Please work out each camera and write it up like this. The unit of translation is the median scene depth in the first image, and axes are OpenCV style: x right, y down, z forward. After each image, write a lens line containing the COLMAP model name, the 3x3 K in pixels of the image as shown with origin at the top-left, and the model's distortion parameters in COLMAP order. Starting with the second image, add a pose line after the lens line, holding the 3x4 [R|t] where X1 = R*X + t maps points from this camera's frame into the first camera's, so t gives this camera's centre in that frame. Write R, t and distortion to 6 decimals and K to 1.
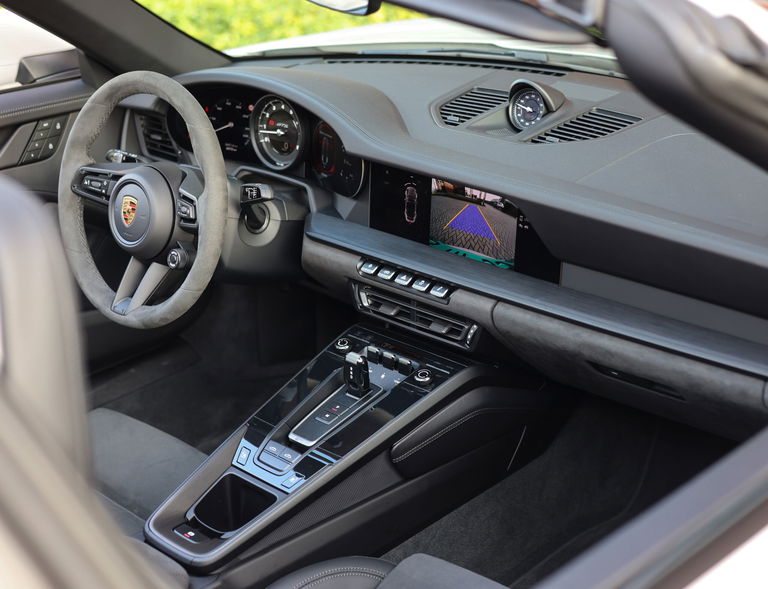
lens RADIAL K [[1249.4, 0, 384.0], [0, 1249.4, 294.5], [0, 0, 1]] dist [-0.024488, -0.020428]
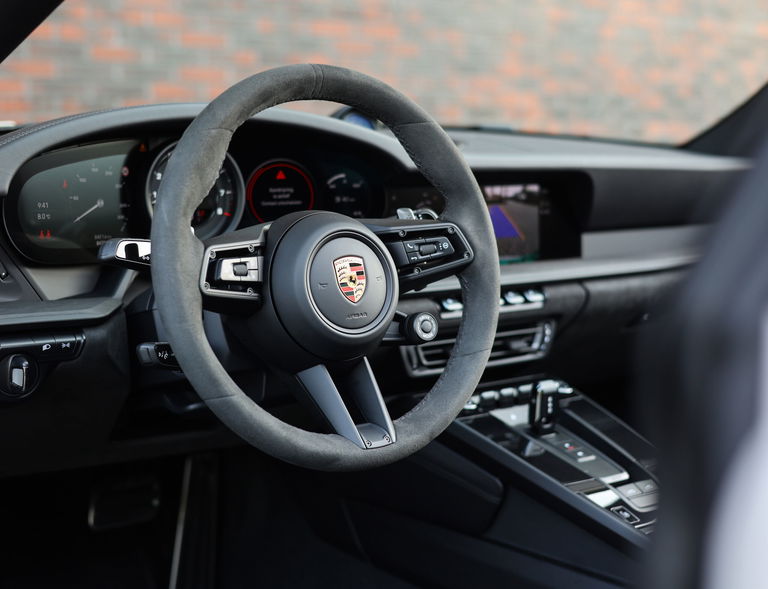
lens RADIAL K [[1249.4, 0, 384.0], [0, 1249.4, 294.5], [0, 0, 1]] dist [-0.024488, -0.020428]
pose [[0.158953, -0.126574, 0.979139, -0.823664], [0.360631, 0.930662, 0.061763, -0.093899], [-0.919065, 0.343290, 0.193577, 0.884710]]
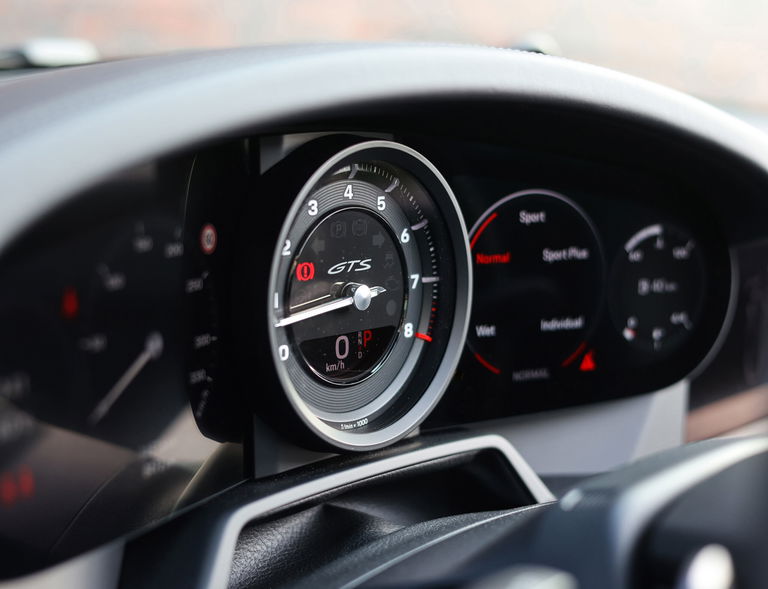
lens RADIAL K [[1330.7, 0, 384.0], [0, 1330.7, 294.5], [0, 0, 1]] dist [0.002711, 0.011766]
pose [[-0.043272, -0.175231, 0.983576, -0.383711], [0.319004, 0.930539, 0.179817, -0.196746], [-0.946765, 0.321546, 0.015633, 1.107845]]
